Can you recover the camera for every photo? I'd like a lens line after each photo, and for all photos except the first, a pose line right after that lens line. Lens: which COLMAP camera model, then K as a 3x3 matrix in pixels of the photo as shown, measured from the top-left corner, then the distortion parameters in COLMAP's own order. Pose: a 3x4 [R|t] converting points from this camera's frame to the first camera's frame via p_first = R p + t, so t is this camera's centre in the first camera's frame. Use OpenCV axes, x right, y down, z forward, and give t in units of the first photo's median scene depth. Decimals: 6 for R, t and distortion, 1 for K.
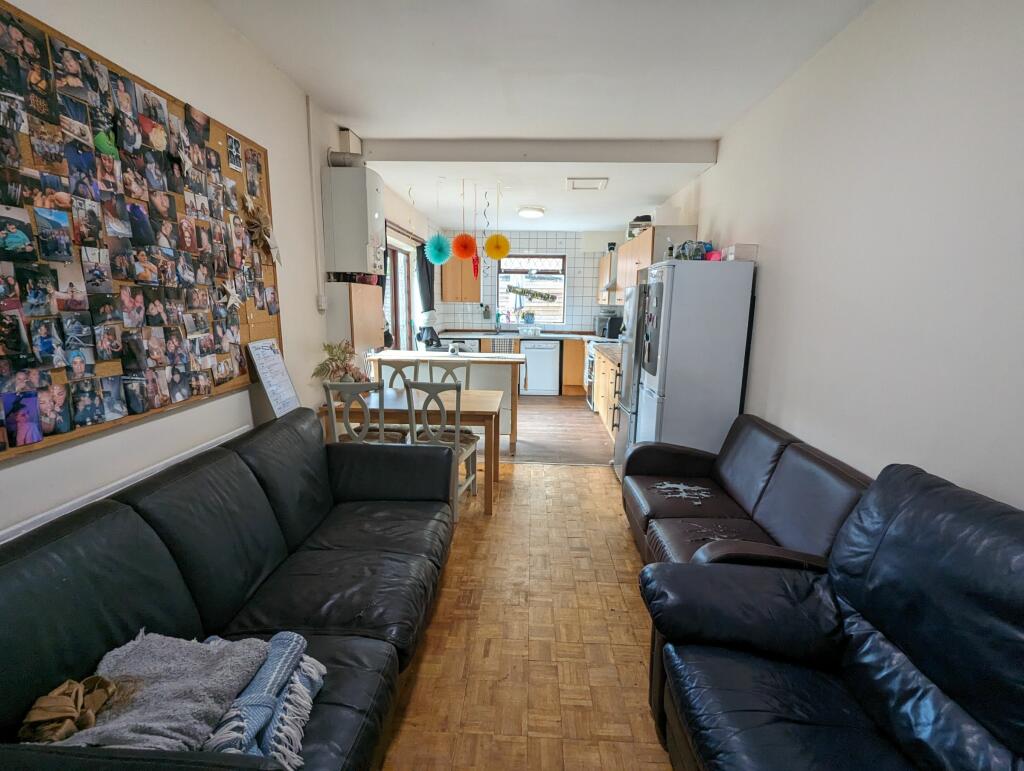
lens RADIAL K [[487.2, 0, 510.2], [0, 487.2, 386.9], [0, 0, 1]] dist [0.000496, 0.001747]
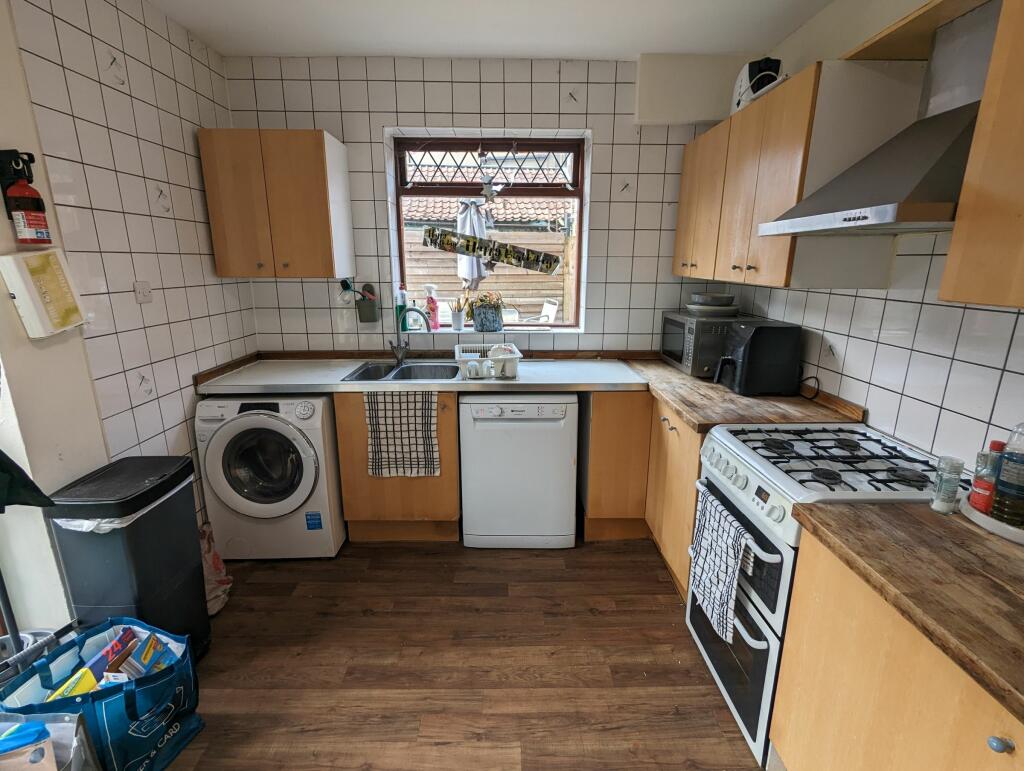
lens RADIAL K [[487.2, 0, 506.2], [0, 487.2, 383.2], [0, 0, 1]] dist [0.000496, 0.001747]
pose [[0.998004, -0.023781, 0.058511, 0.077913], [0.019274, 0.996890, 0.076416, -0.300801], [-0.060146, -0.075136, 0.995358, 1.582787]]
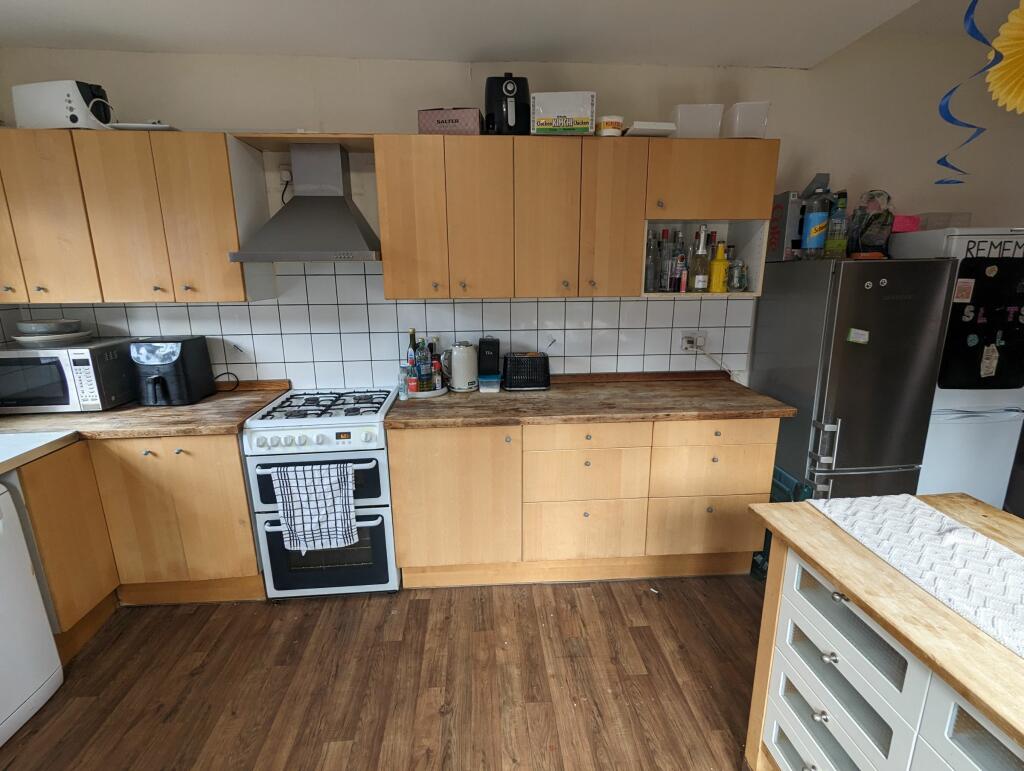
lens RADIAL K [[487.2, 0, 510.9], [0, 487.2, 384.1], [0, 0, 1]] dist [0.000496, 0.001747]
pose [[-0.118534, -0.243778, 0.962560, -0.189283], [0.177704, 0.948536, 0.262109, -0.342699], [-0.976919, 0.202120, -0.069114, 1.737364]]
